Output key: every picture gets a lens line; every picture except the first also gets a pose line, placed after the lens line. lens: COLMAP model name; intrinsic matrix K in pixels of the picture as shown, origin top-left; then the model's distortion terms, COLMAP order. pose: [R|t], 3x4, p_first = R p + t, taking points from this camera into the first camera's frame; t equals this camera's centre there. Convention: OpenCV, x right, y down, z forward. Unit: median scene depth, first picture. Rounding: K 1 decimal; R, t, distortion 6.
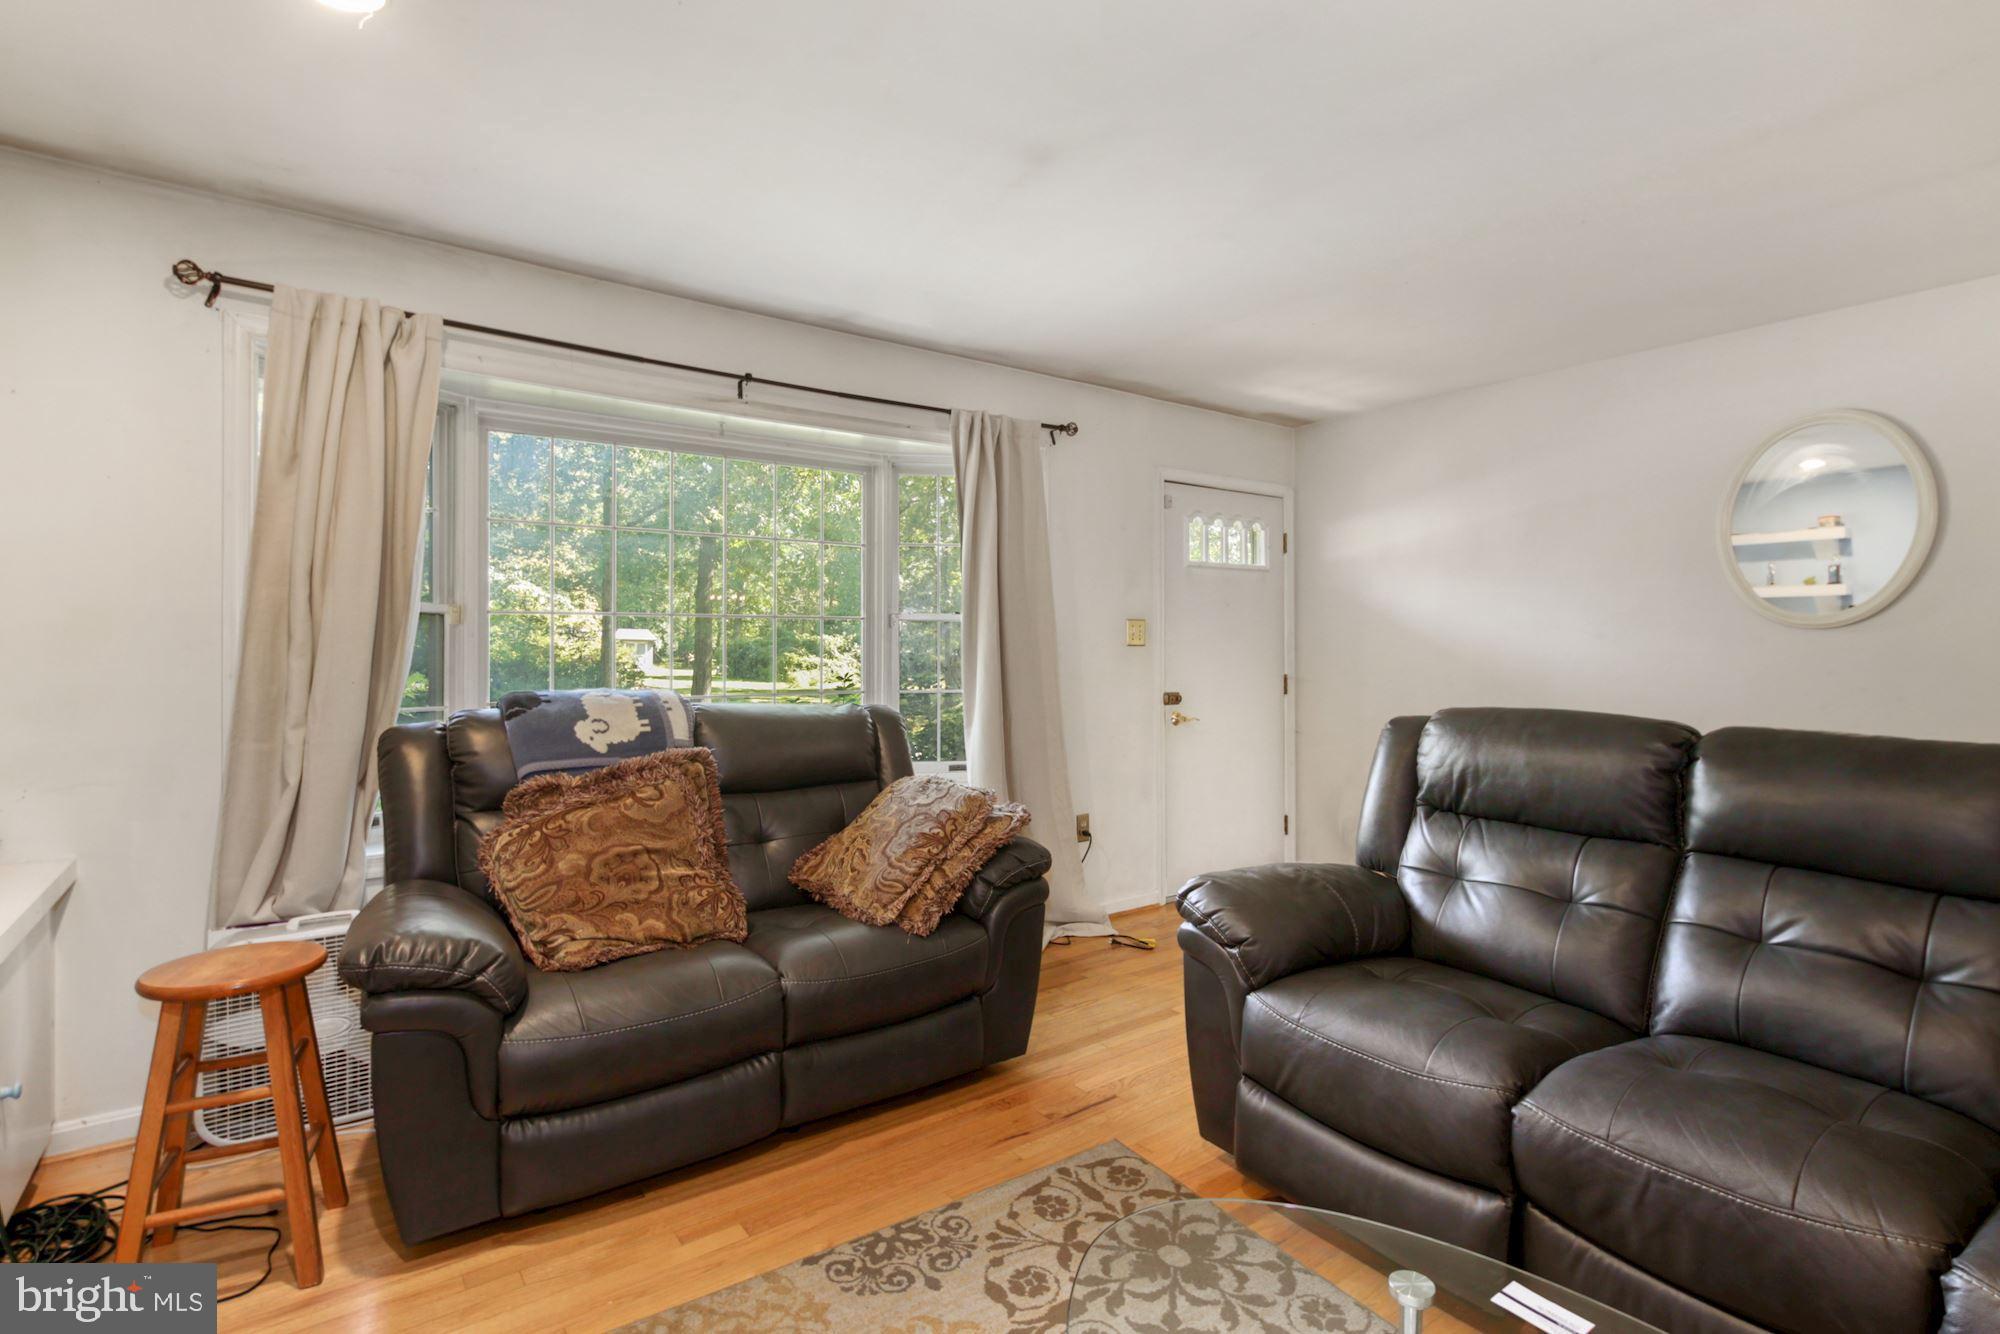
lens RADIAL K [[957.2, 0, 996.5], [0, 957.2, 655.2], [0, 0, 1]] dist [0.008421, -0.000323]
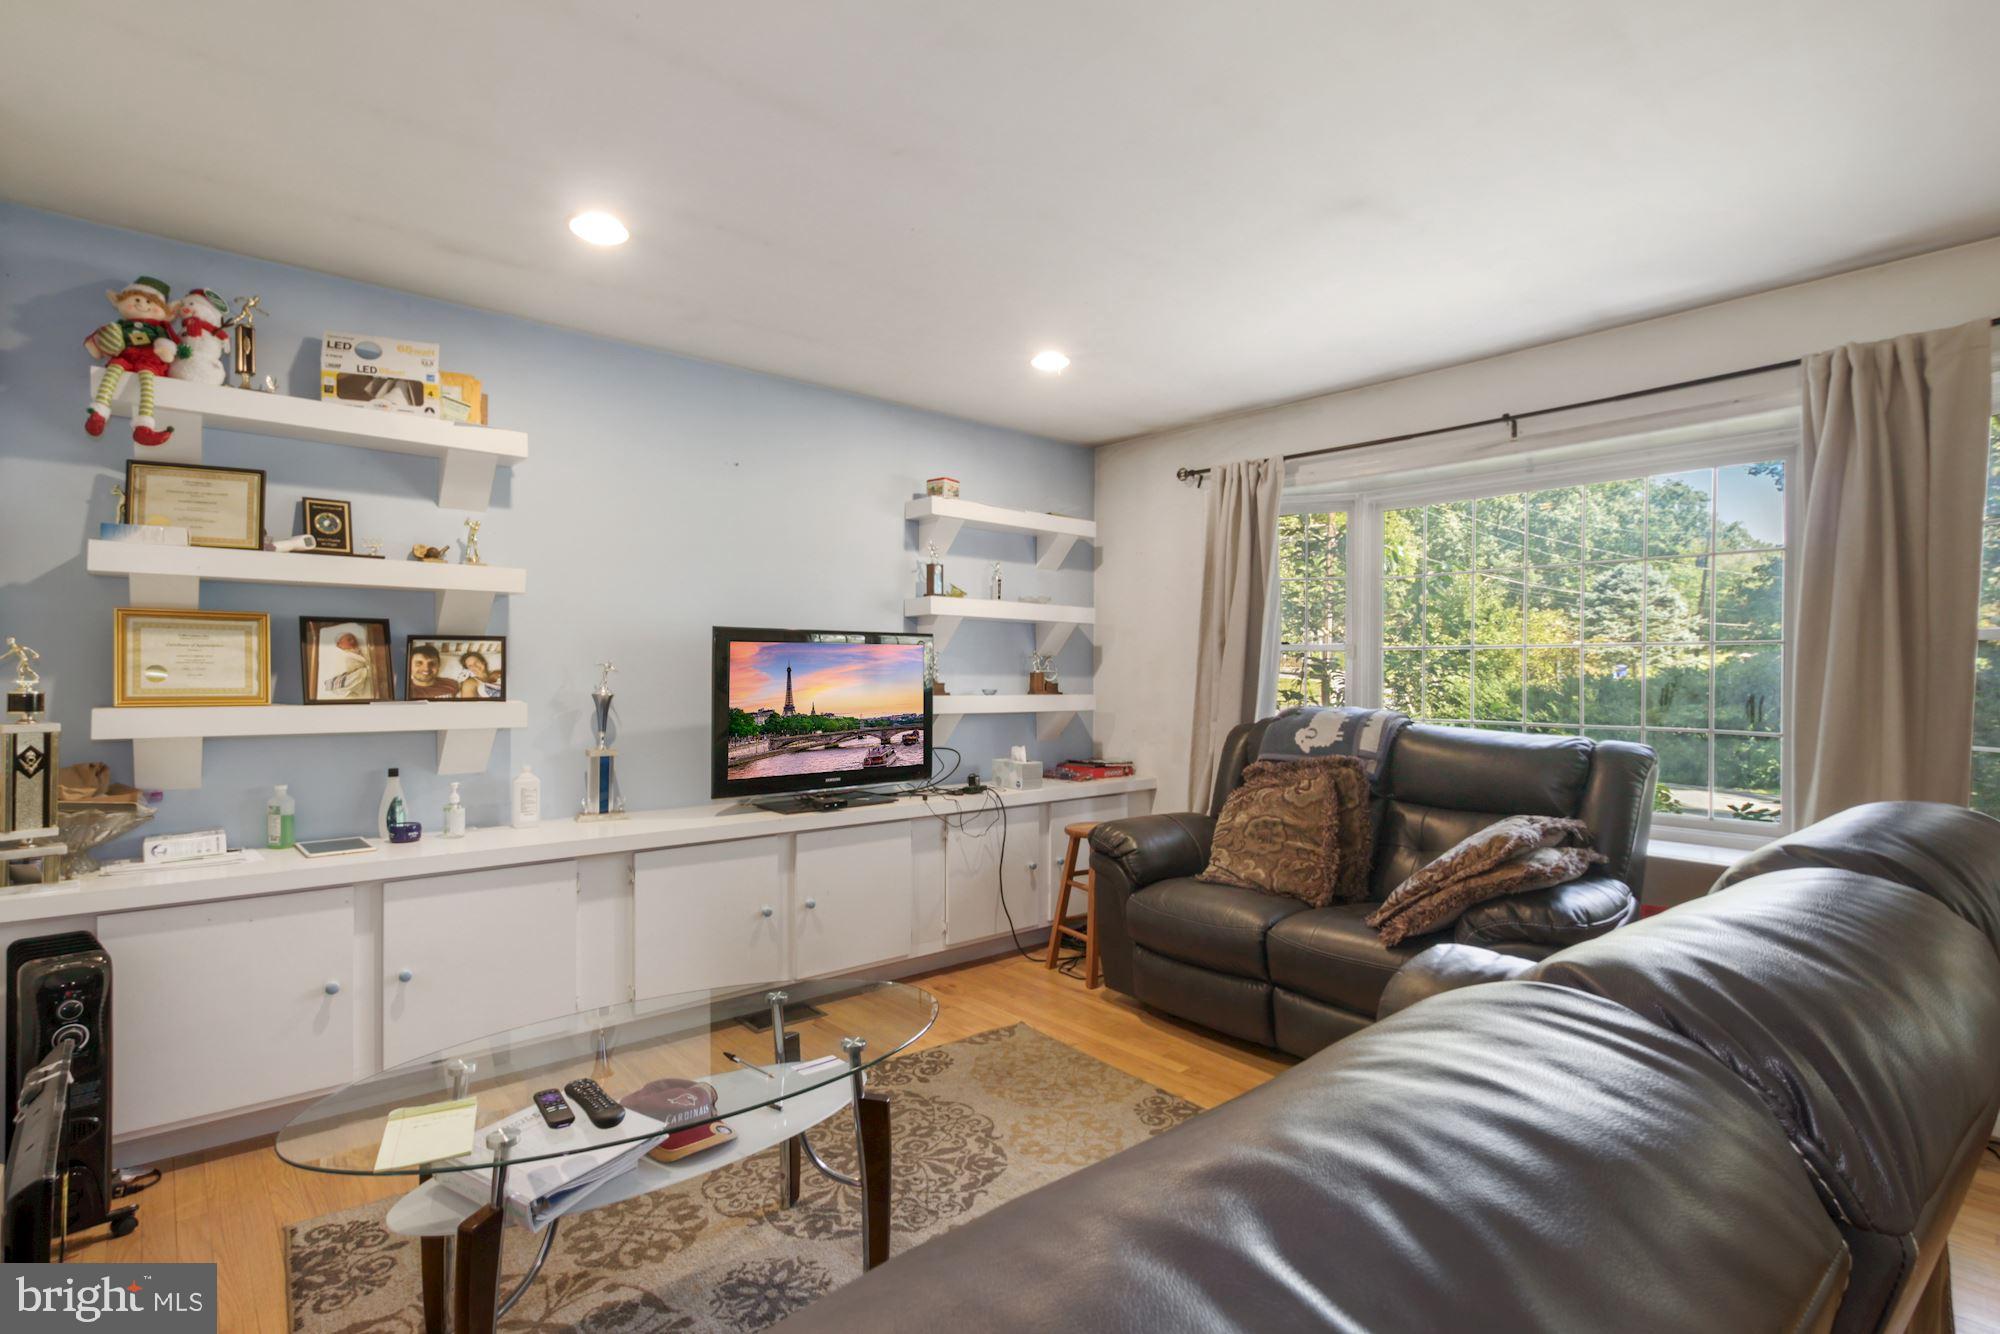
lens RADIAL K [[957.2, 0, 997.1], [0, 957.2, 669.5], [0, 0, 1]] dist [0.008421, -0.000323]
pose [[0.067055, 0.004761, -0.997738, 0.924251], [-0.008683, 0.999954, 0.004188, -0.018821], [0.997711, 0.008383, 0.067094, 0.468419]]
